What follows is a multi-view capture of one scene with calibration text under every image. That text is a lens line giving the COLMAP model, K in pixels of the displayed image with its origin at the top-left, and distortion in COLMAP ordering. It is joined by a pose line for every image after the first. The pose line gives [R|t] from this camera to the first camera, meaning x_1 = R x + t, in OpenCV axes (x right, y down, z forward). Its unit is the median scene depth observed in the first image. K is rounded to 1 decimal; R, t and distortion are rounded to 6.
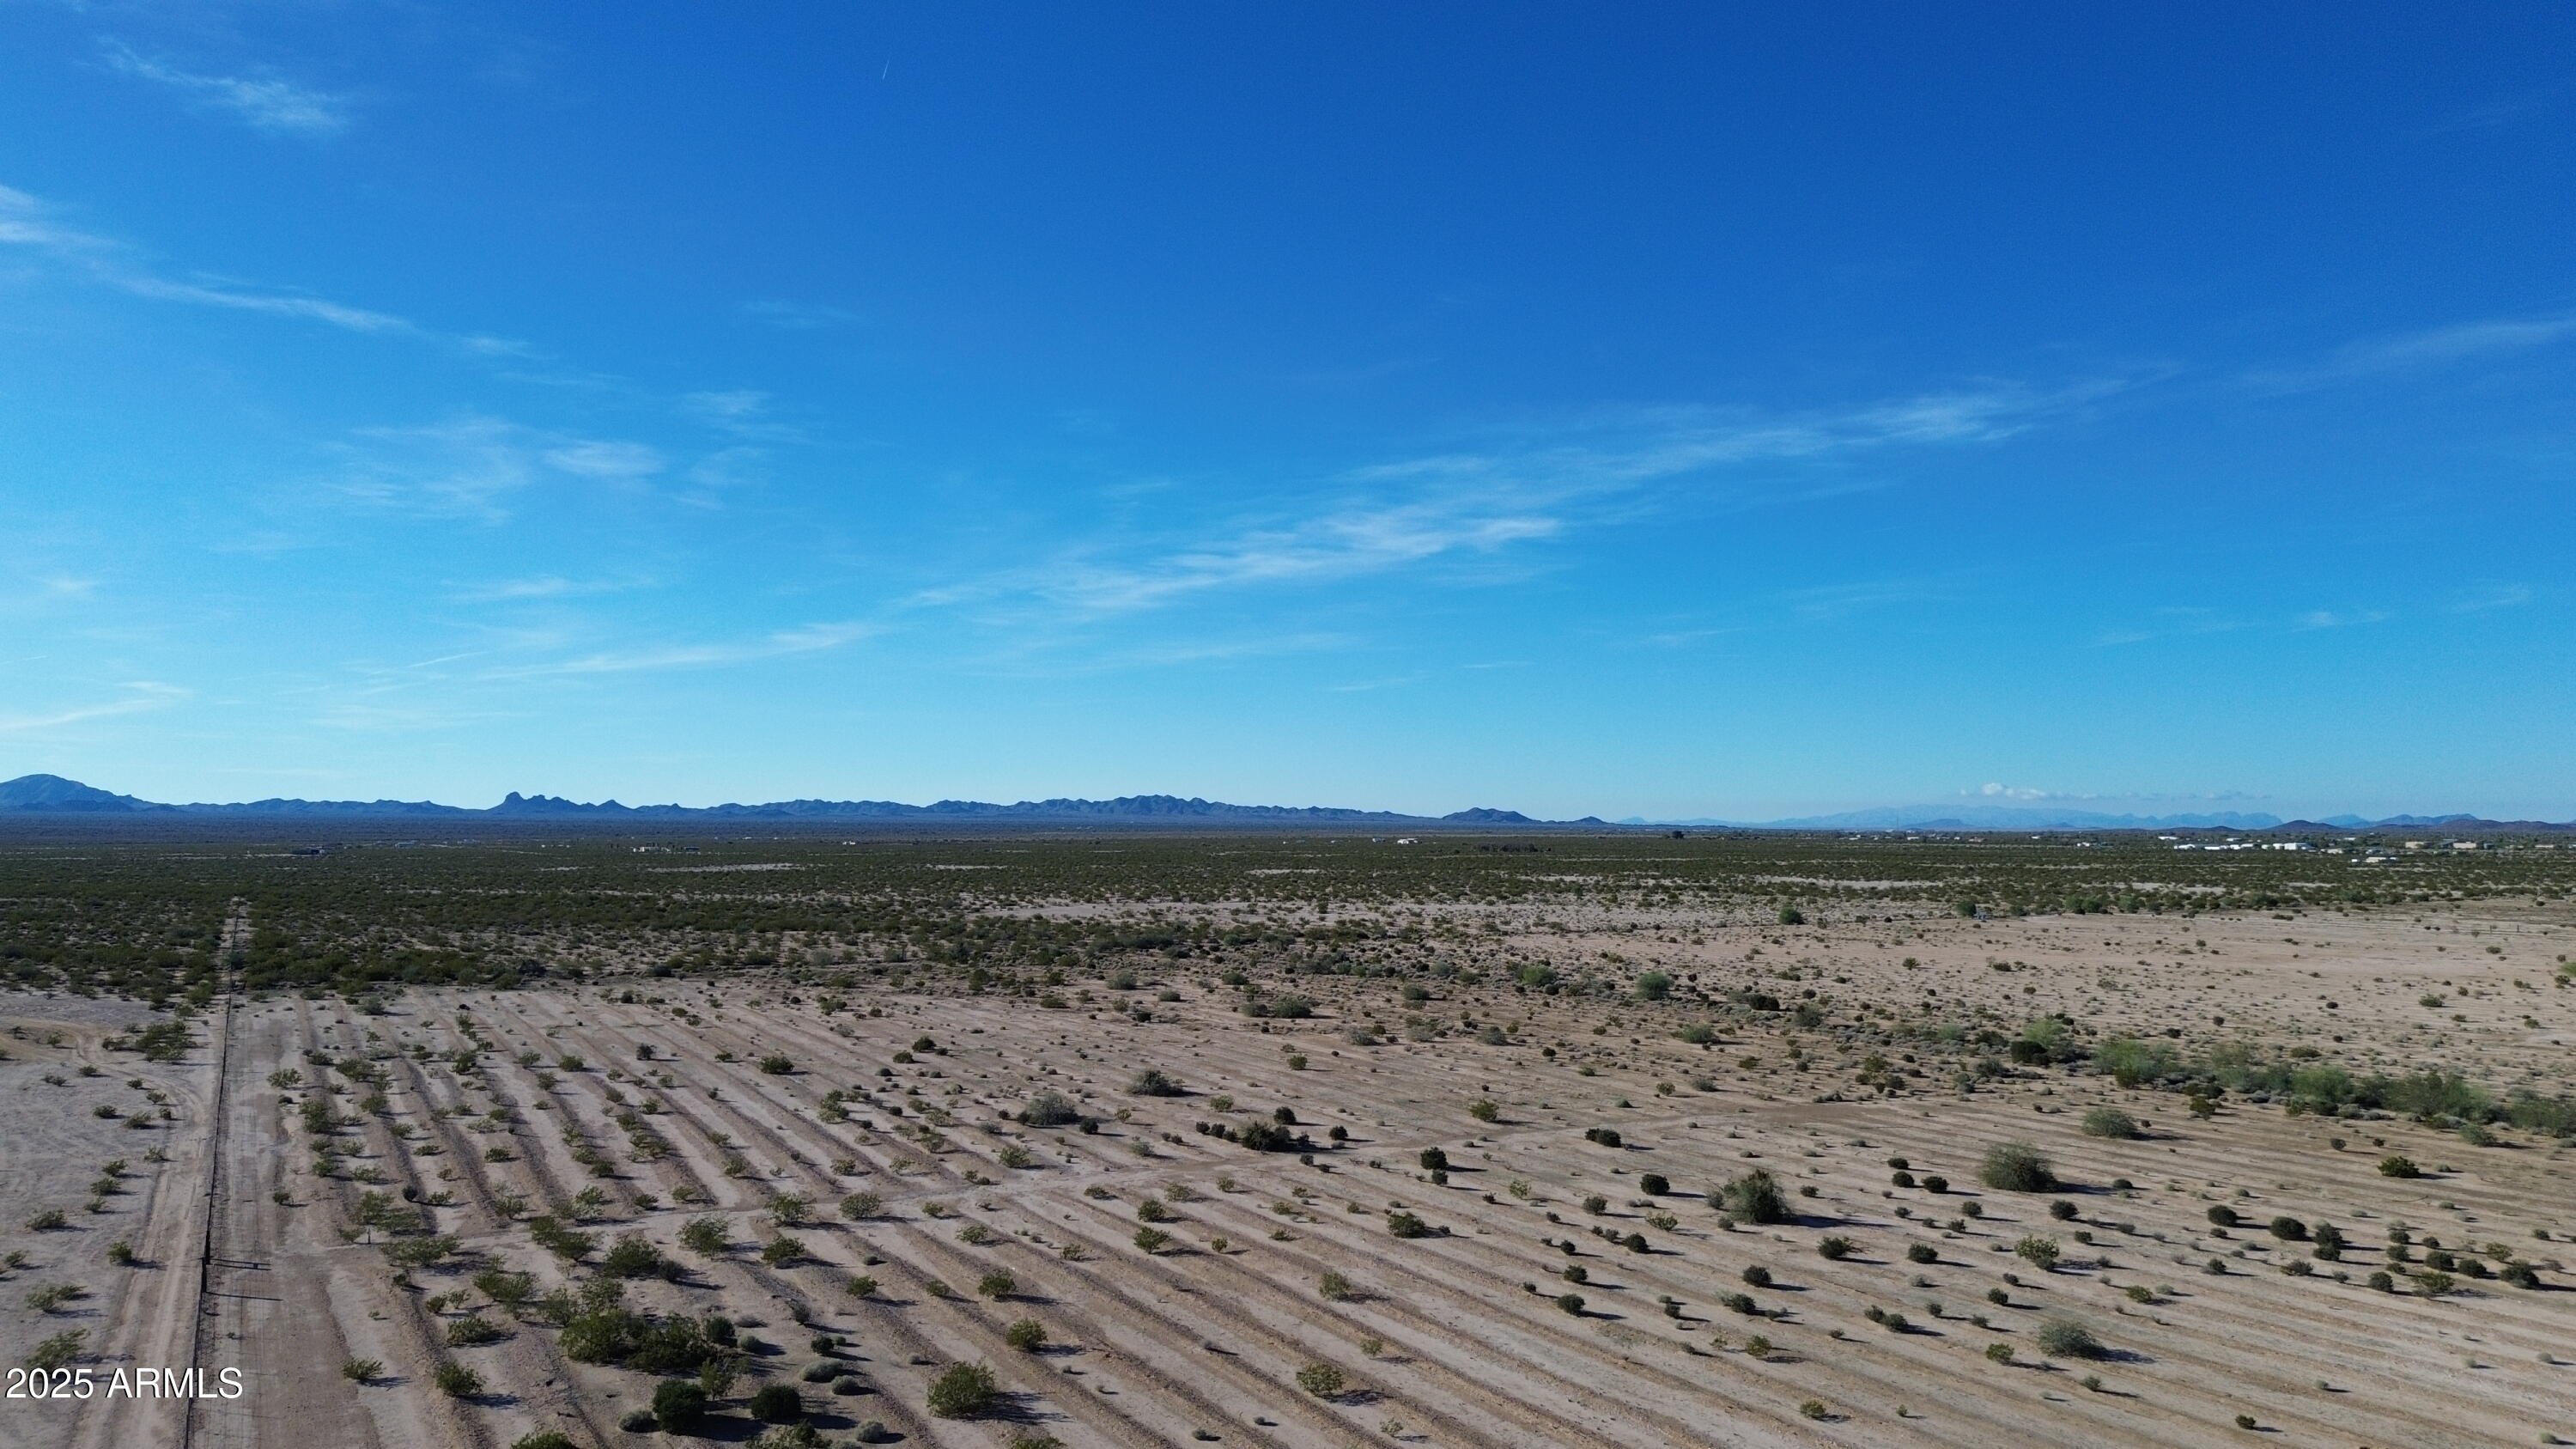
lens RADIAL K [[1745.1, 0, 1303.1], [0, 1745.1, 726.2], [0, 0, 1]] dist [0.090124, -0.125336]
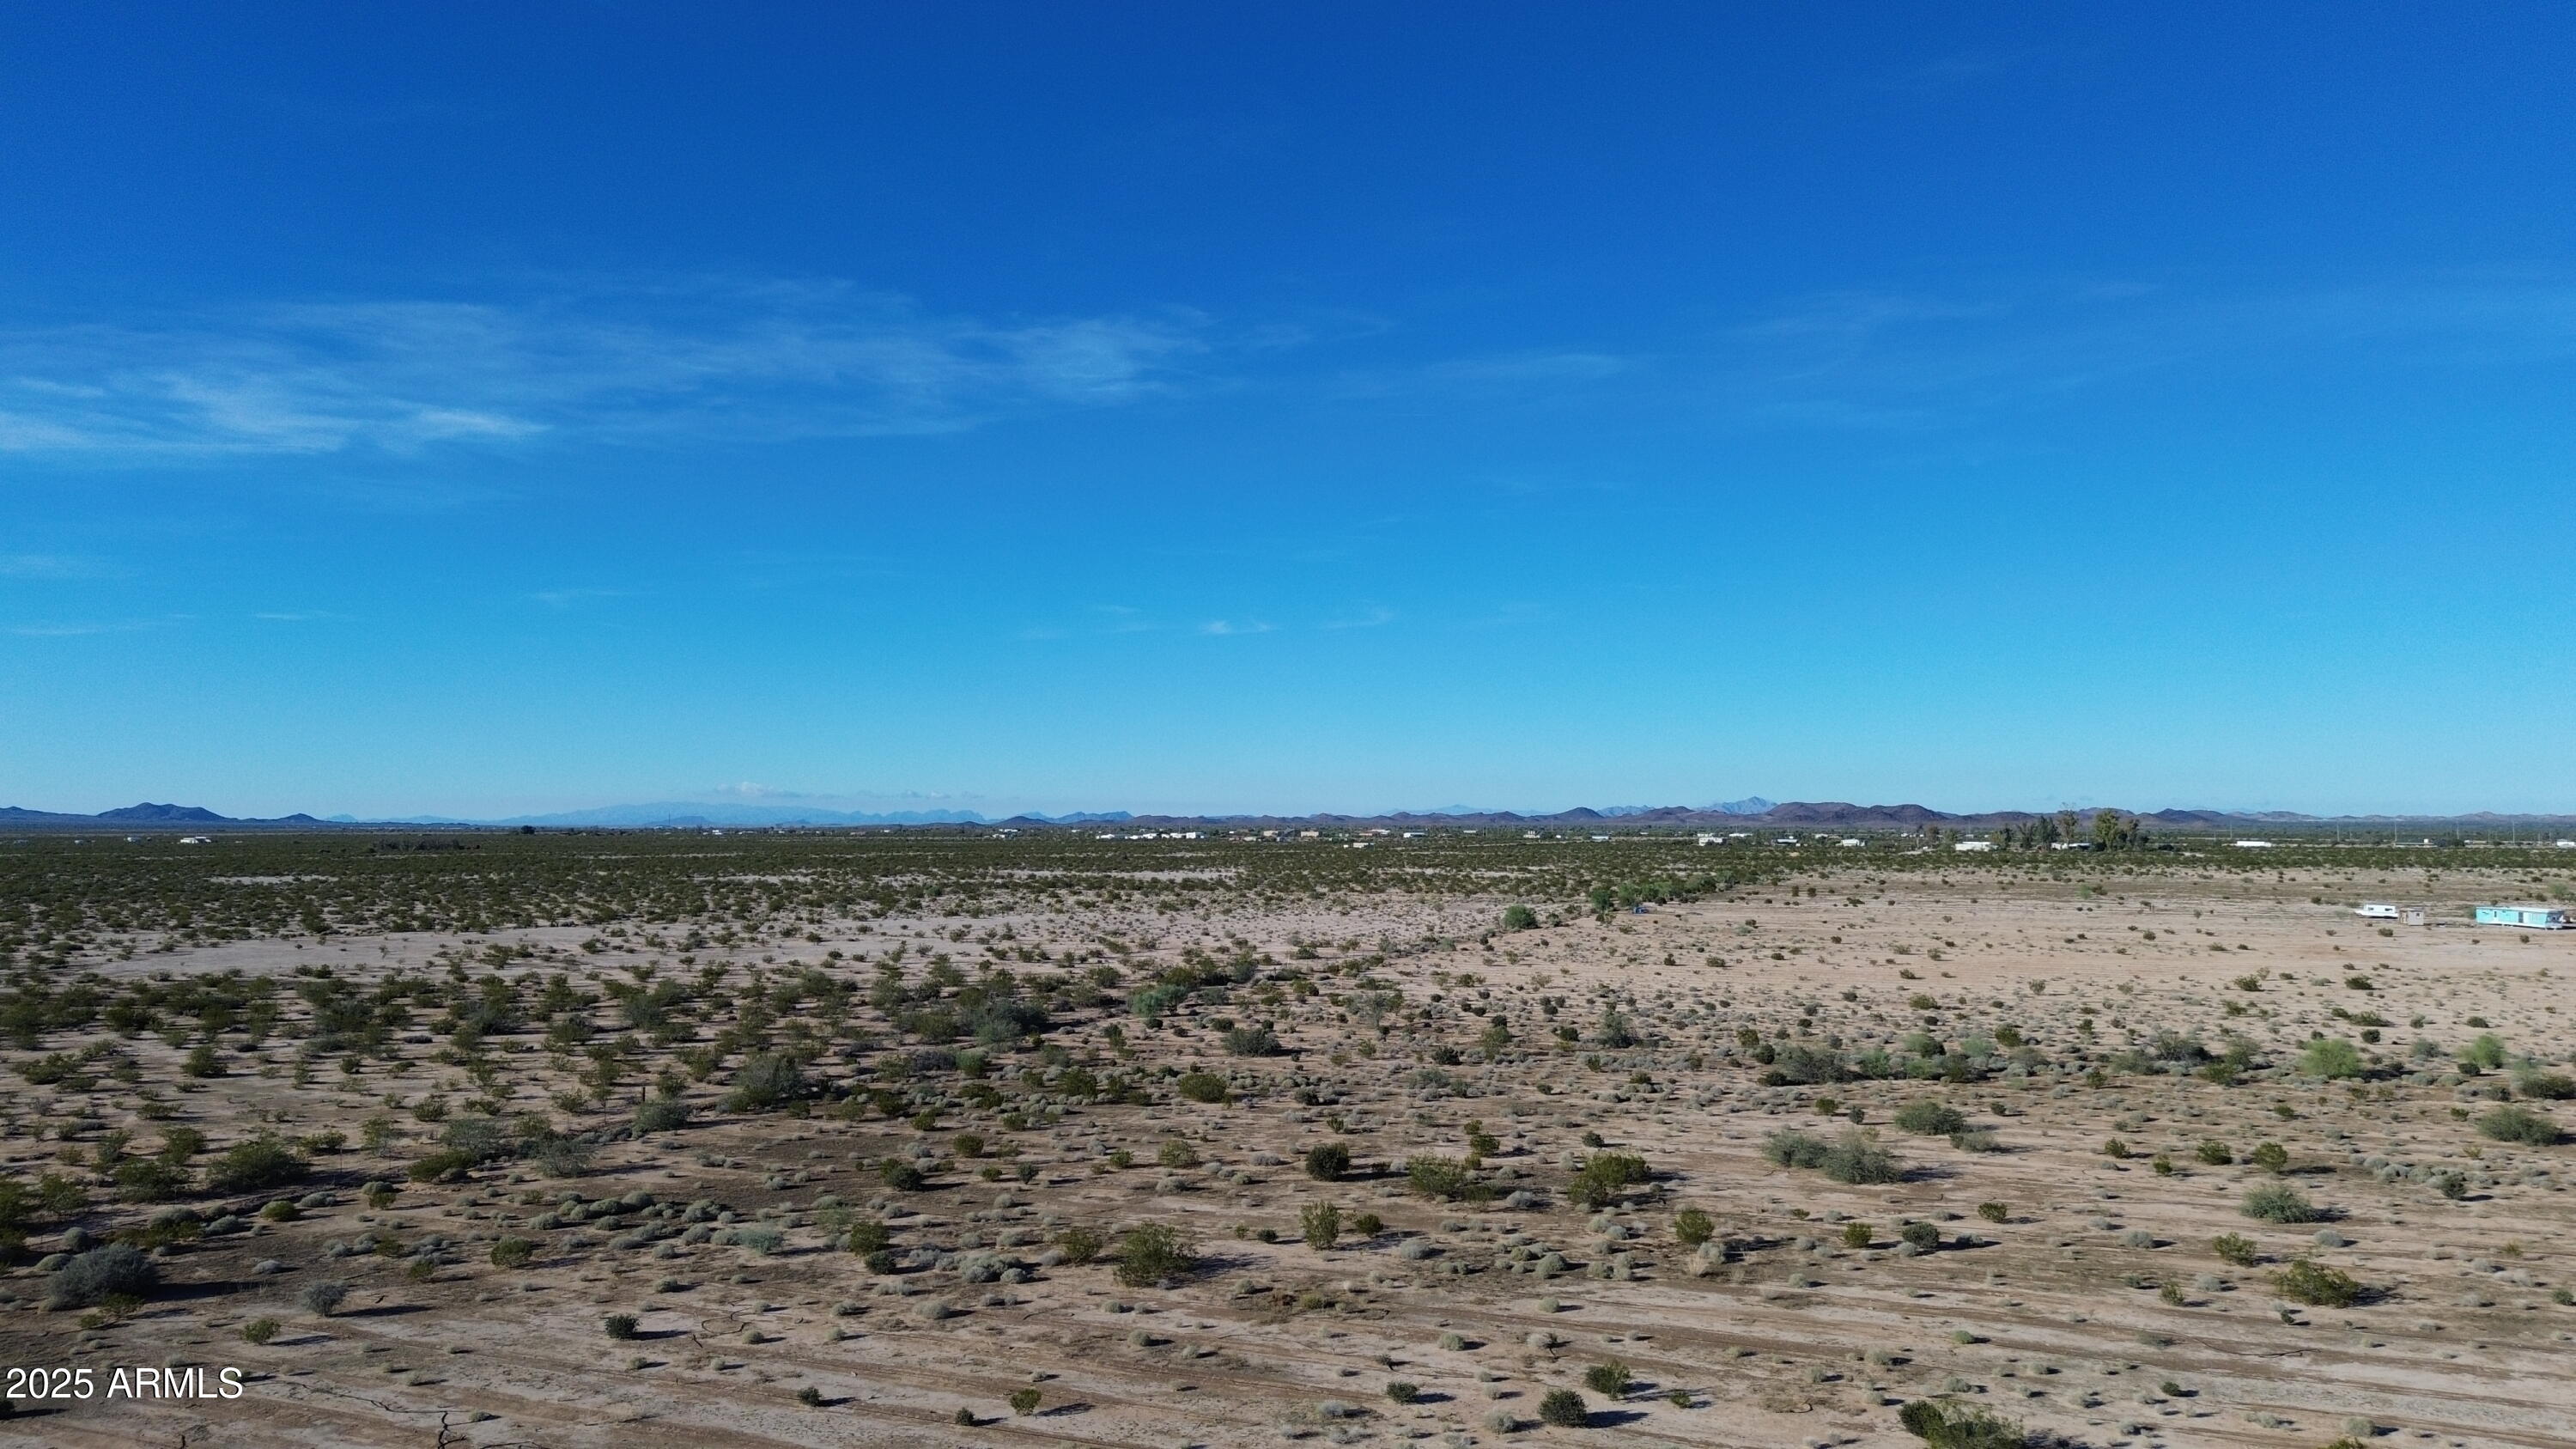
lens RADIAL K [[1745.1, 0, 1303.1], [0, 1745.1, 726.2], [0, 0, 1]] dist [0.090124, -0.125336]
pose [[0.754569, 0.034989, 0.655288, -0.116747], [-0.035290, 0.999296, -0.012720, 0.016326], [-0.655272, -0.013527, 0.755272, 0.201455]]
